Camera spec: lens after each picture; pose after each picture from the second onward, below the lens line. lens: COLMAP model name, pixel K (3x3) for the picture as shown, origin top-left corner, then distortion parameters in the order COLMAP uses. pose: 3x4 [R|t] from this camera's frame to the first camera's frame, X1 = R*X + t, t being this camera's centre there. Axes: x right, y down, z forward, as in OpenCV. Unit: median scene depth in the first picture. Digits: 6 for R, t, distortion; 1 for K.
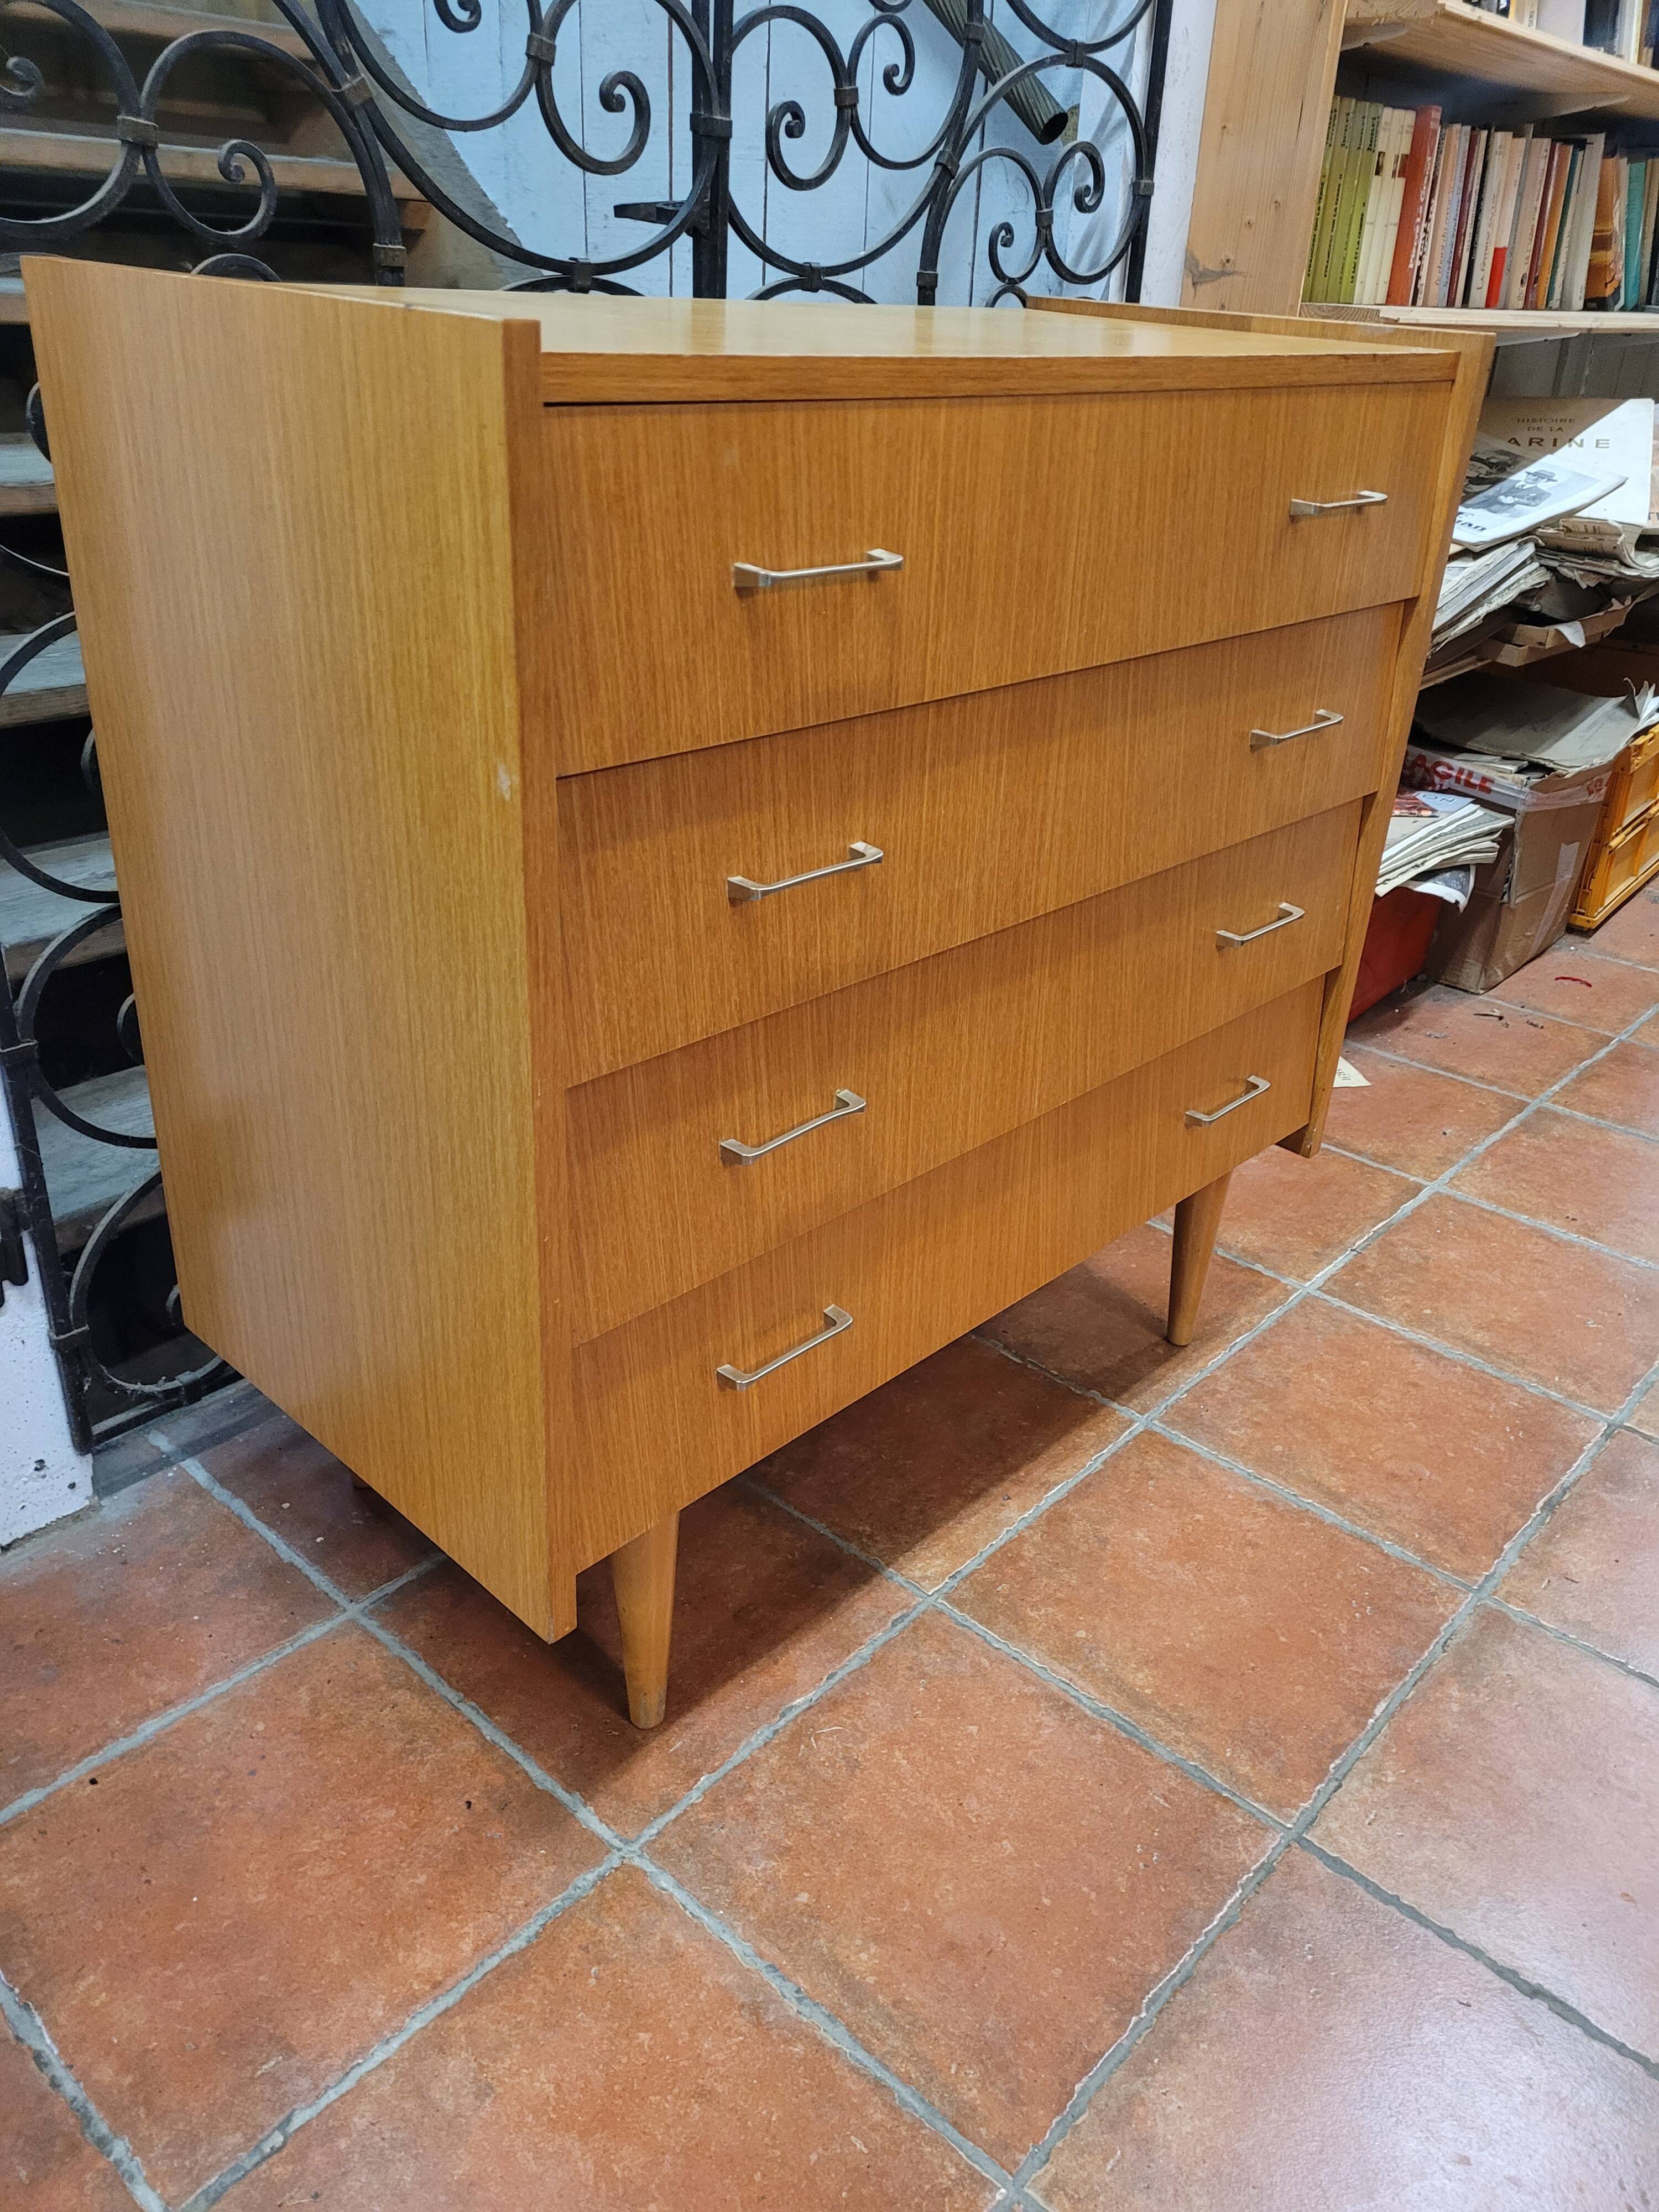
lens RADIAL K [[1649.2, 0, 864.6], [0, 1649.2, 1096.1], [0, 0, 1]] dist [0.064072, -0.058982]
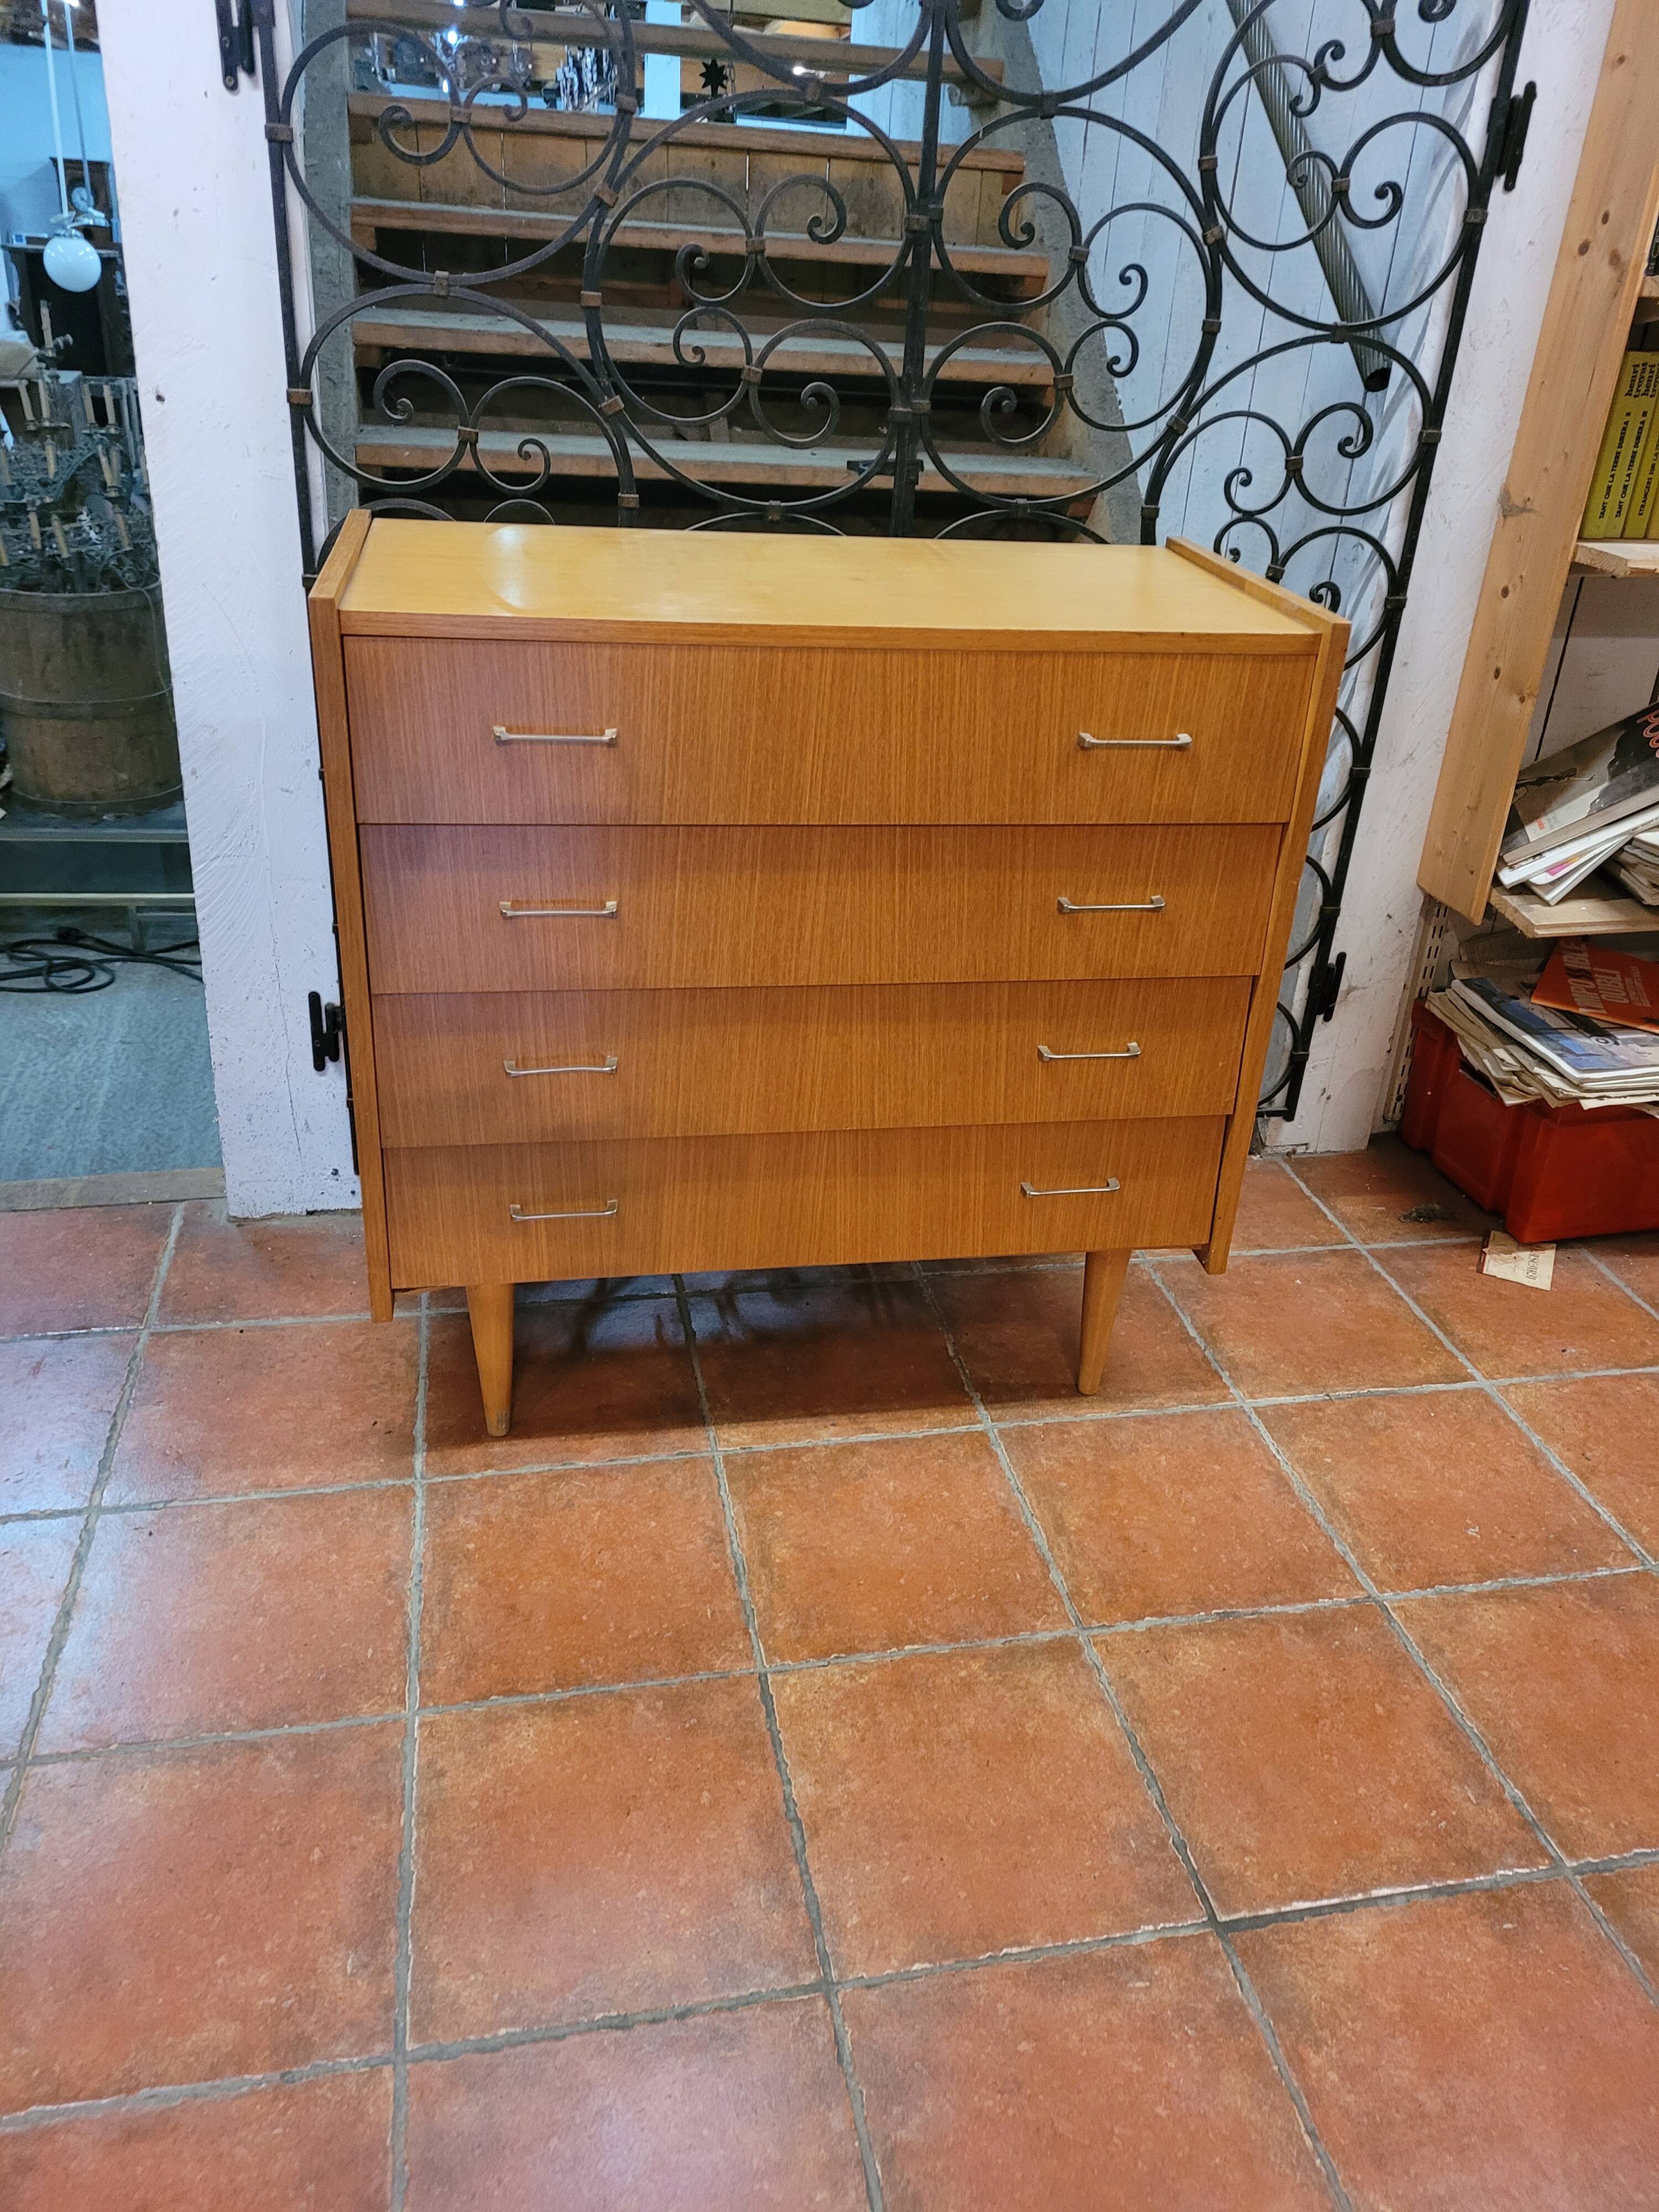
lens RADIAL K [[1649.2, 0, 849.2], [0, 1649.2, 1074.9], [0, 0, 1]] dist [0.064072, -0.058982]
pose [[0.802961, 0.263747, -0.534501, 0.871226], [-0.284354, 0.957645, 0.045371, -0.105488], [0.523829, 0.115556, 0.843949, -0.167570]]
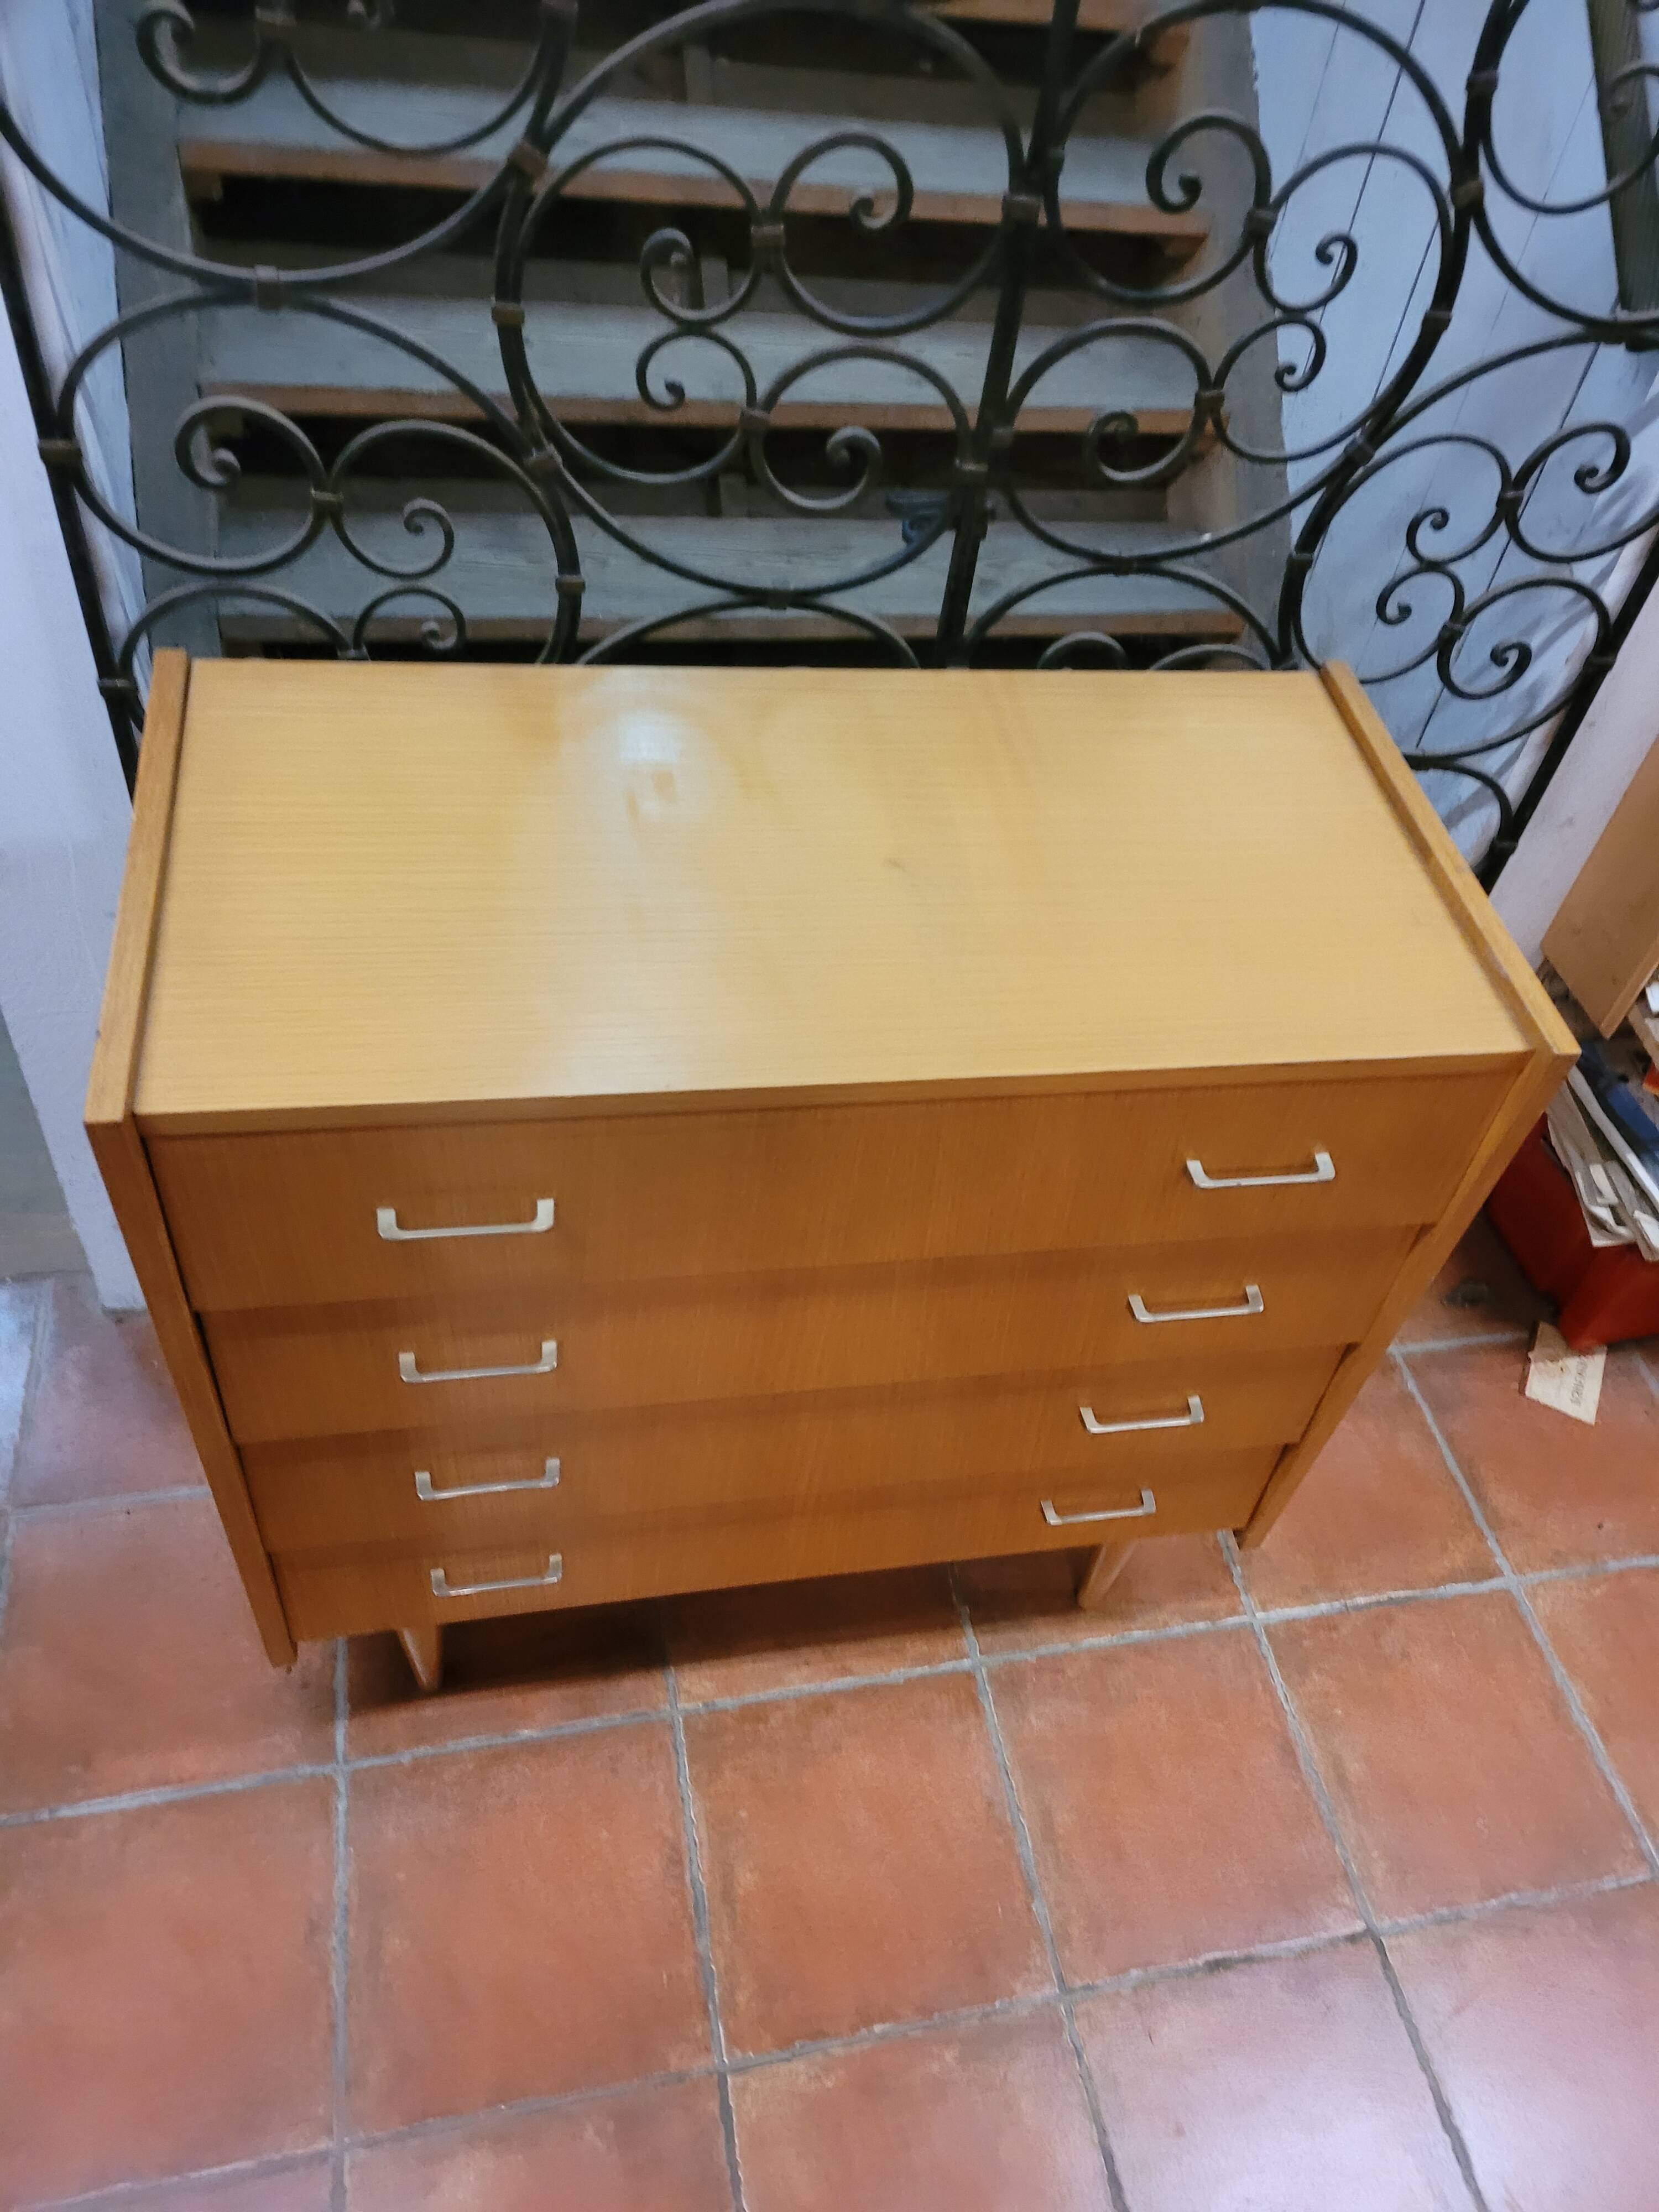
lens RADIAL K [[1649.2, 0, 875.2], [0, 1649.2, 1120.4], [0, 0, 1]] dist [0.064072, -0.058982]
pose [[0.801799, 0.478674, -0.357757, 0.438734], [-0.342941, 0.858835, 0.380517, -0.676741], [0.489398, -0.182409, 0.852770, 0.090367]]
